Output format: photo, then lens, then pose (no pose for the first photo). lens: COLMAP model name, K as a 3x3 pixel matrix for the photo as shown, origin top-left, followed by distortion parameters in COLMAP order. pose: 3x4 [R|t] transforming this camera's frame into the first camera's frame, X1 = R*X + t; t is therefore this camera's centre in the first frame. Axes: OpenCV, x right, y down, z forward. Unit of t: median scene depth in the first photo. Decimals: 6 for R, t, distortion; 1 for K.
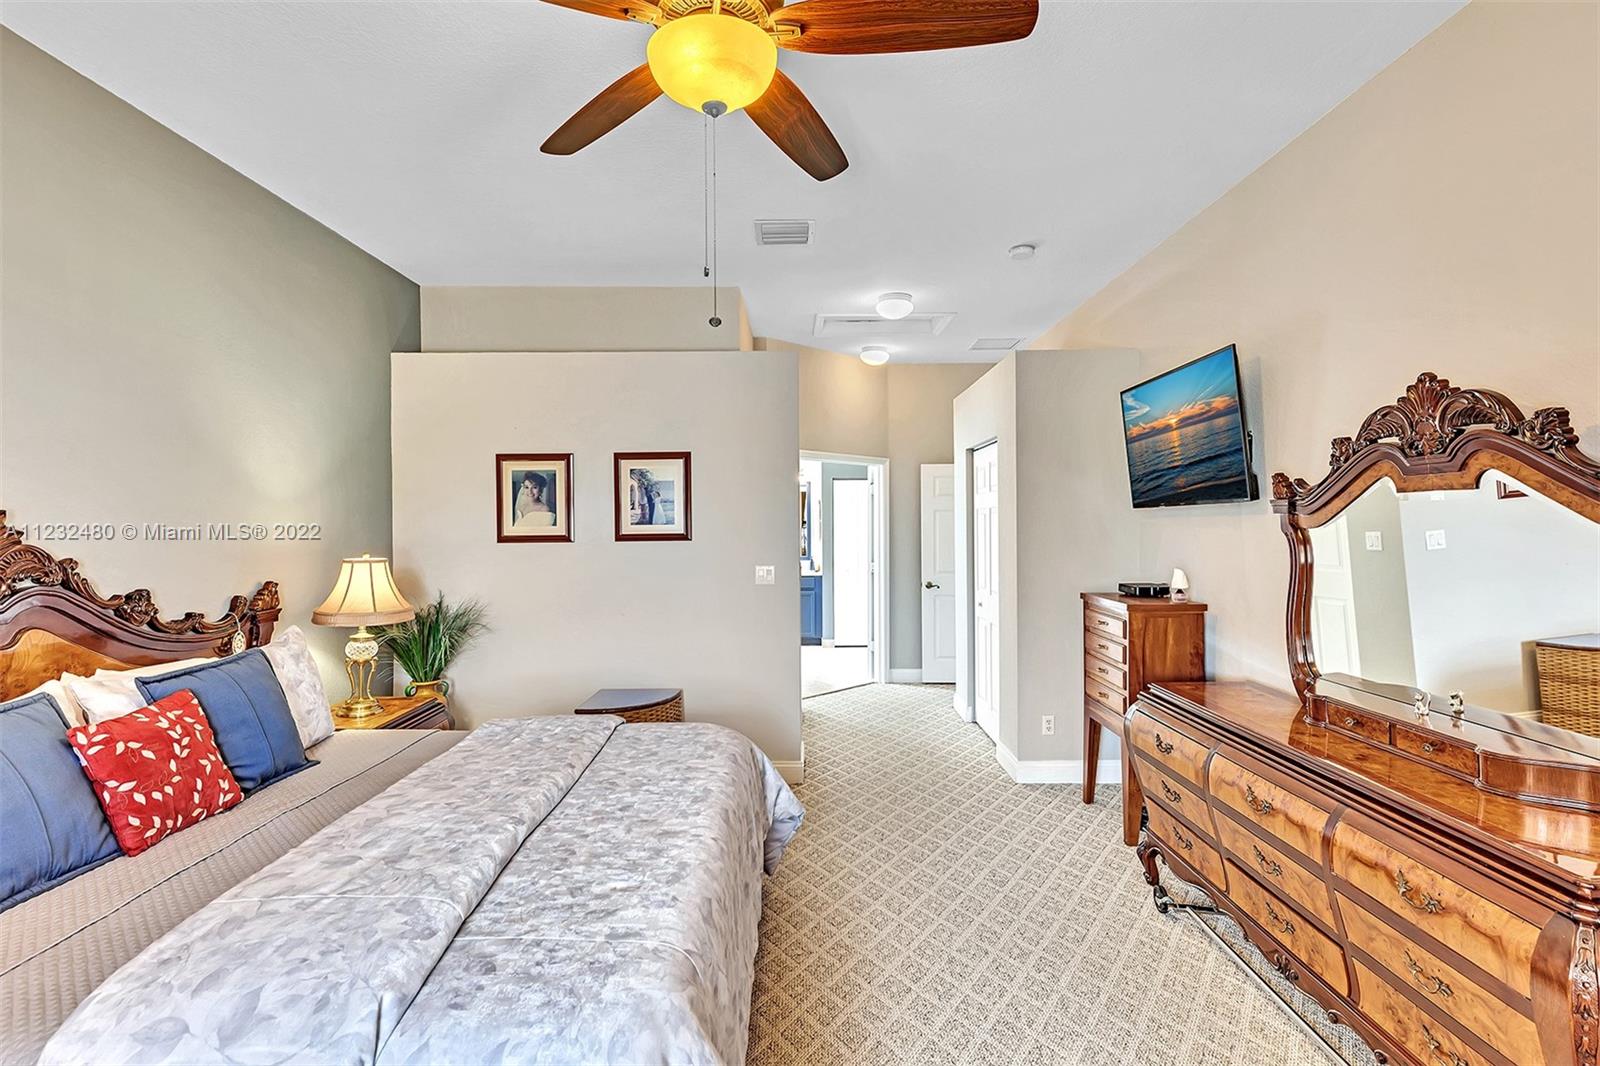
lens RADIAL K [[795.8, 0, 797.4], [0, 795.8, 527.0], [0, 0, 1]] dist [0.023333, -0.019132]
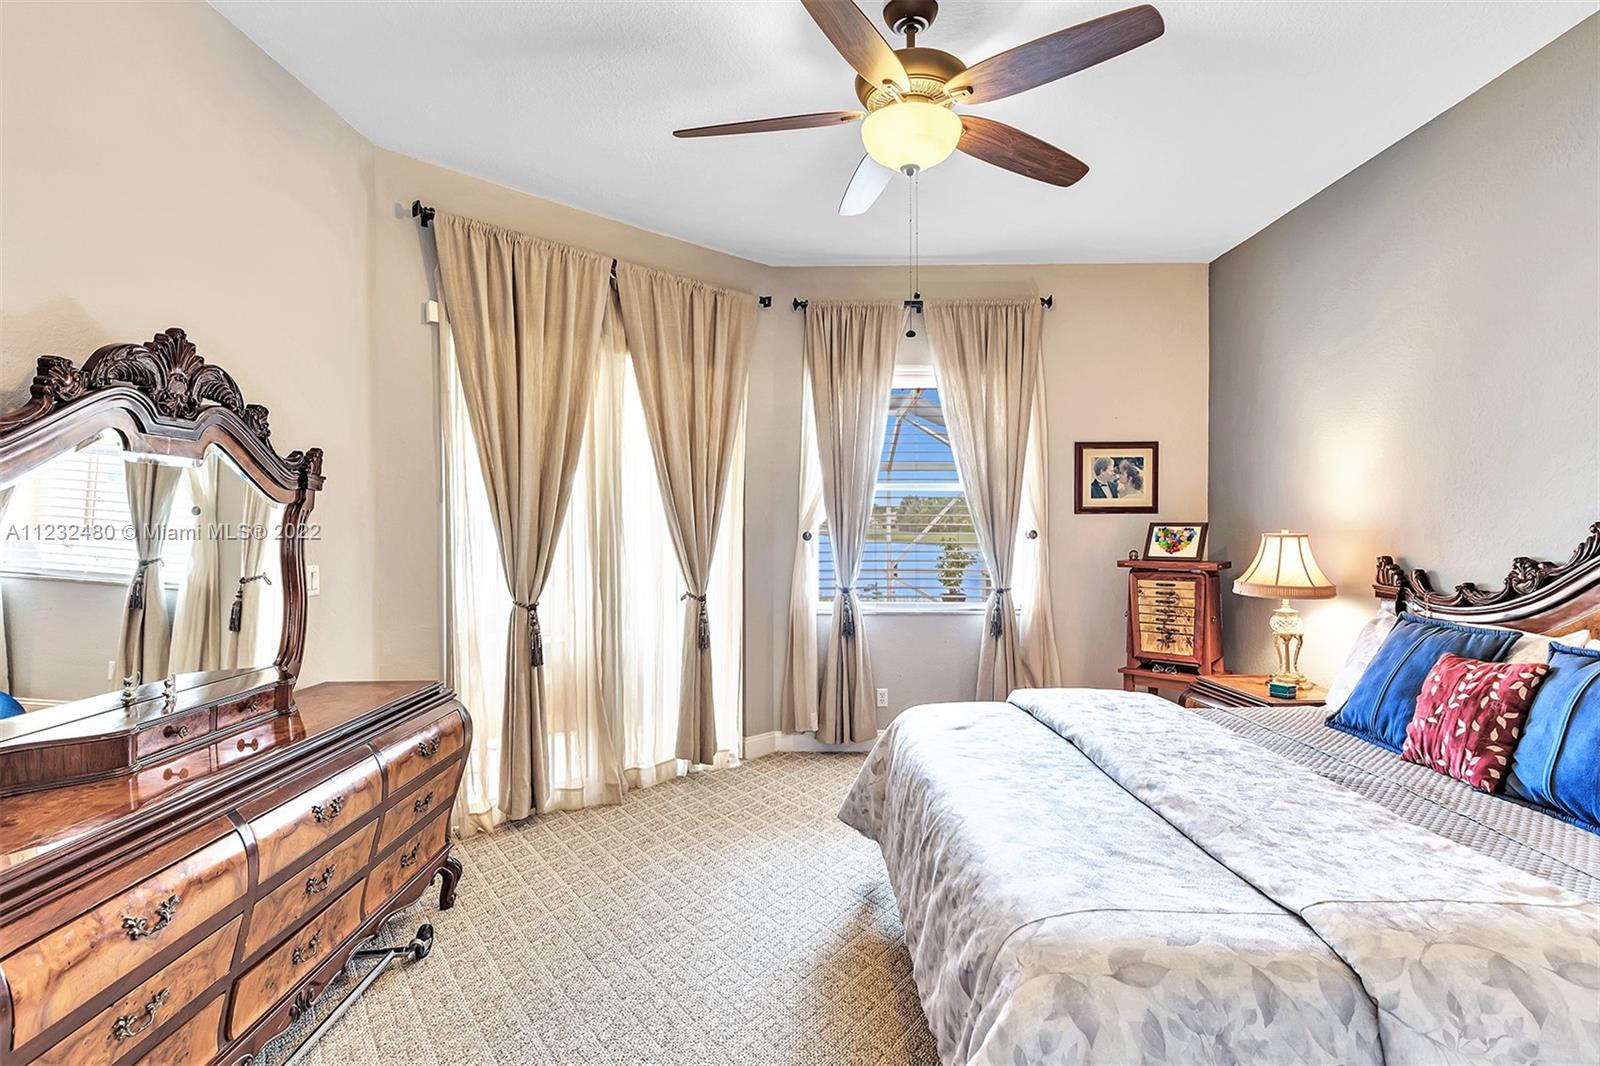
lens RADIAL K [[795.8, 0, 797.4], [0, 795.8, 527.0], [0, 0, 1]] dist [0.023333, -0.019132]
pose [[-0.999838, 0.009095, 0.015563, 0.046224], [0.009215, 0.999928, 0.007670, 0.031745], [-0.015492, 0.007812, -0.999849, 1.676203]]
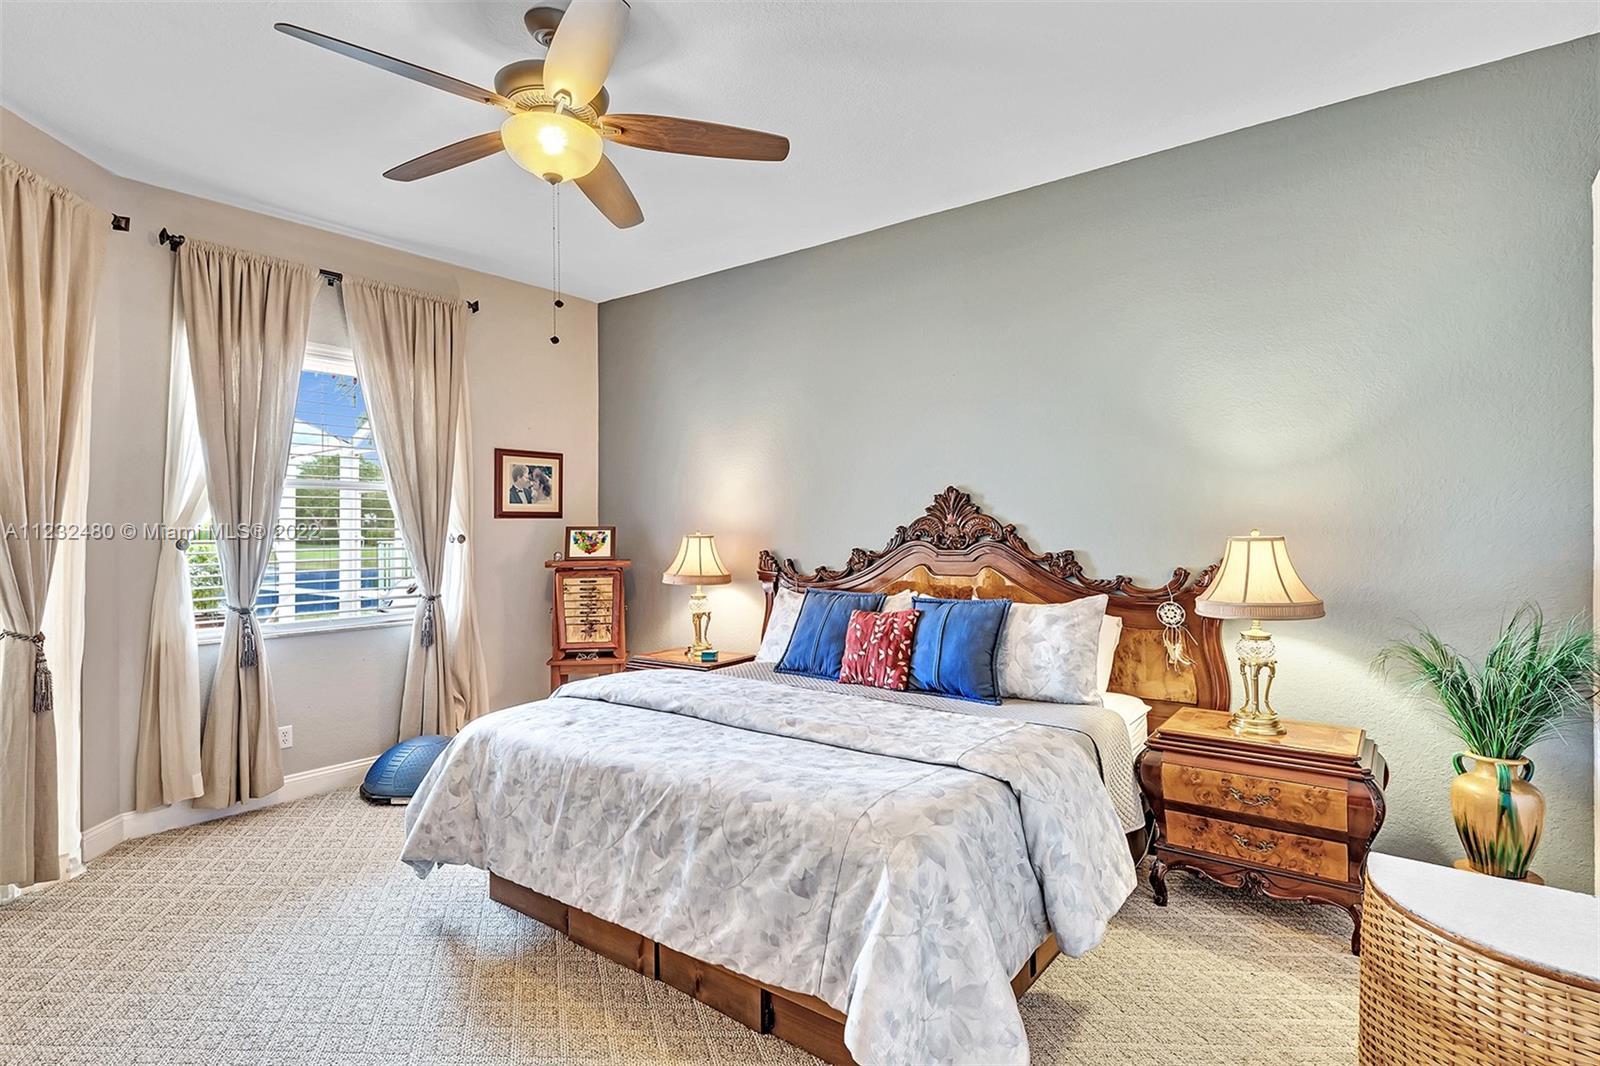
lens RADIAL K [[808.9, 0, 783.1], [0, 808.9, 526.0], [0, 0, 1]] dist [0.001115, -0.000821]
pose [[-0.626279, 0.008357, -0.779554, 0.515736], [0.004371, 0.999964, 0.007208, 0.029324], [0.779587, 0.001107, -0.626293, 1.550022]]
